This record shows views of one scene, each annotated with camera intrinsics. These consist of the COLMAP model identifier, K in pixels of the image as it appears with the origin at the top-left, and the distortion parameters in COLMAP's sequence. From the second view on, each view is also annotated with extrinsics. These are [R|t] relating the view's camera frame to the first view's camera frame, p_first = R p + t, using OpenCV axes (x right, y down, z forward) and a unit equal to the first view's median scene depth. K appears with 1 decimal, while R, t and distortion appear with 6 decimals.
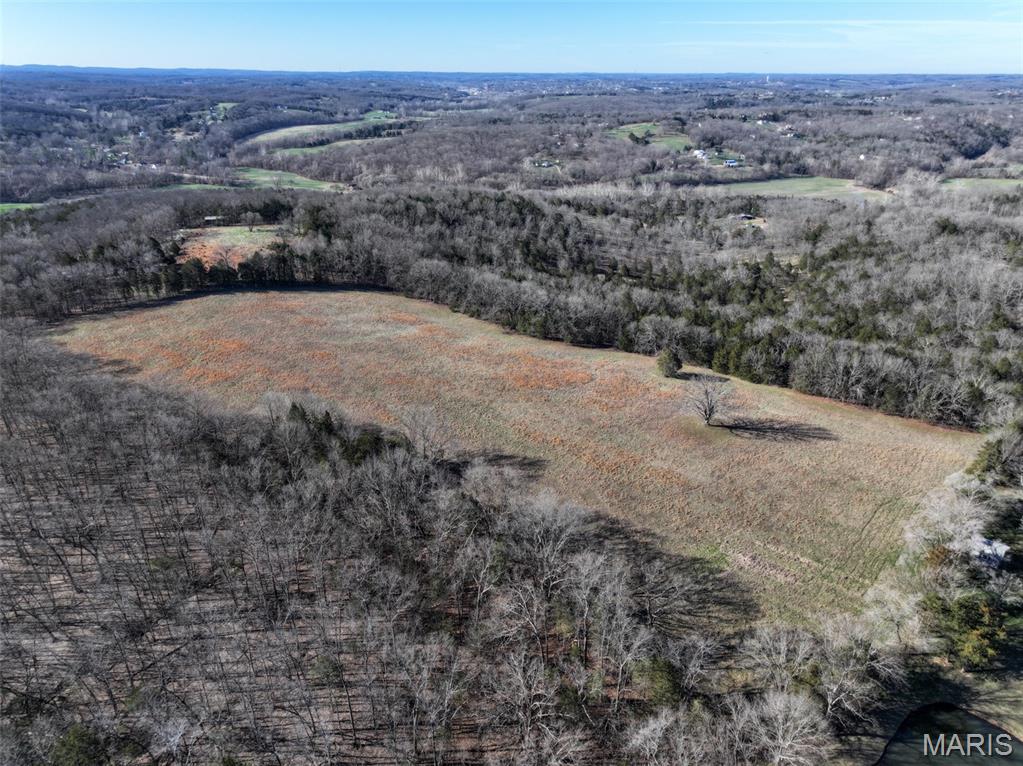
lens RADIAL K [[719.9, 0, 511.5], [0, 719.9, 383.0], [0, 0, 1]] dist [-0.006349, 0.022074]
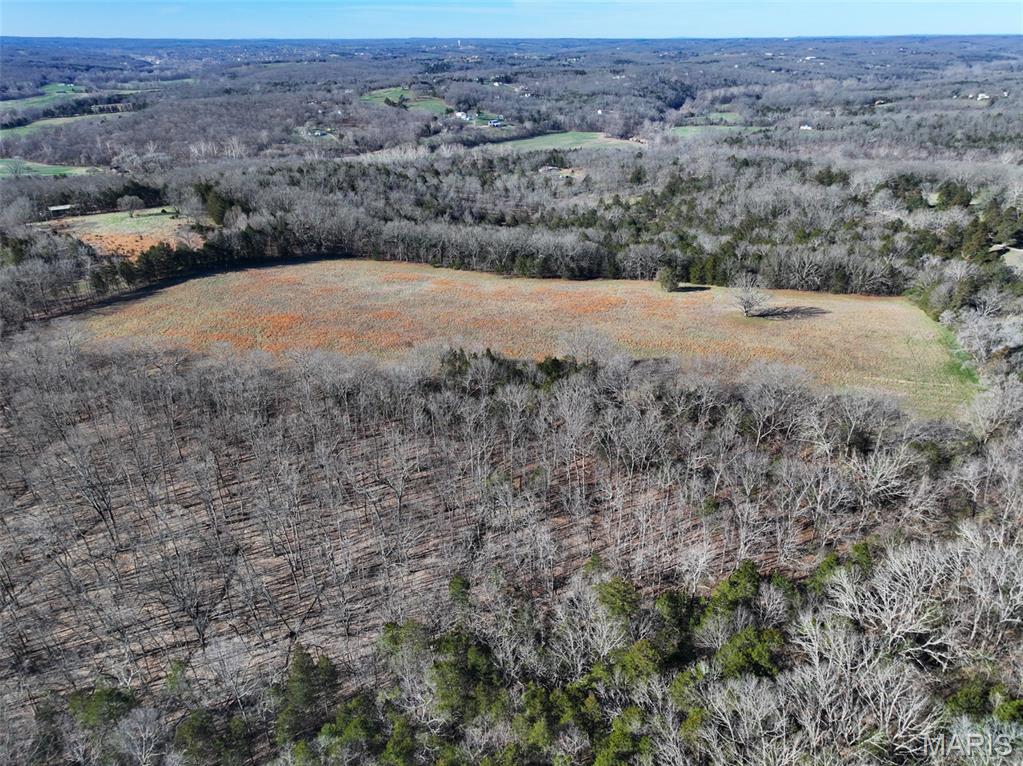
lens RADIAL K [[719.9, 0, 511.5], [0, 719.9, 383.0], [0, 0, 1]] dist [-0.006349, 0.022074]
pose [[0.921184, -0.174791, 0.347661, -0.112911], [0.160725, 0.984575, 0.069140, 0.003798], [-0.354384, -0.007812, 0.935068, -0.007563]]
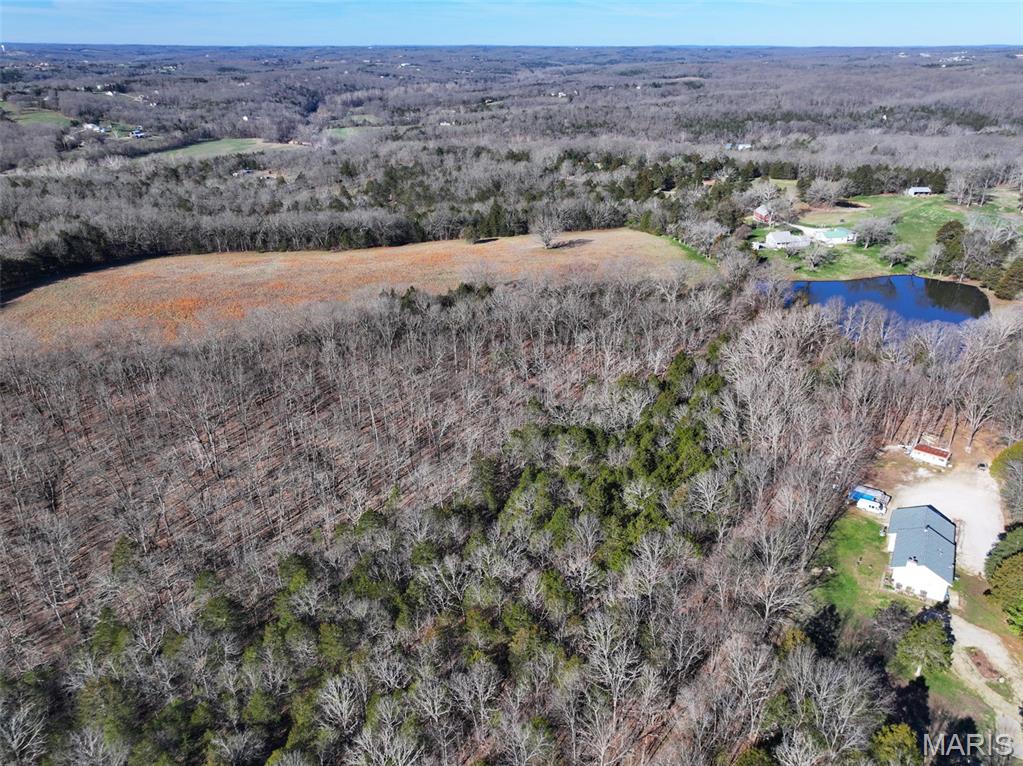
lens RADIAL K [[719.9, 0, 511.5], [0, 719.9, 383.0], [0, 0, 1]] dist [-0.006349, 0.022074]
pose [[0.608273, -0.340324, 0.717066, -0.219167], [0.315827, 0.932594, 0.174706, 0.005750], [-0.728188, 0.120200, 0.674755, -0.009320]]
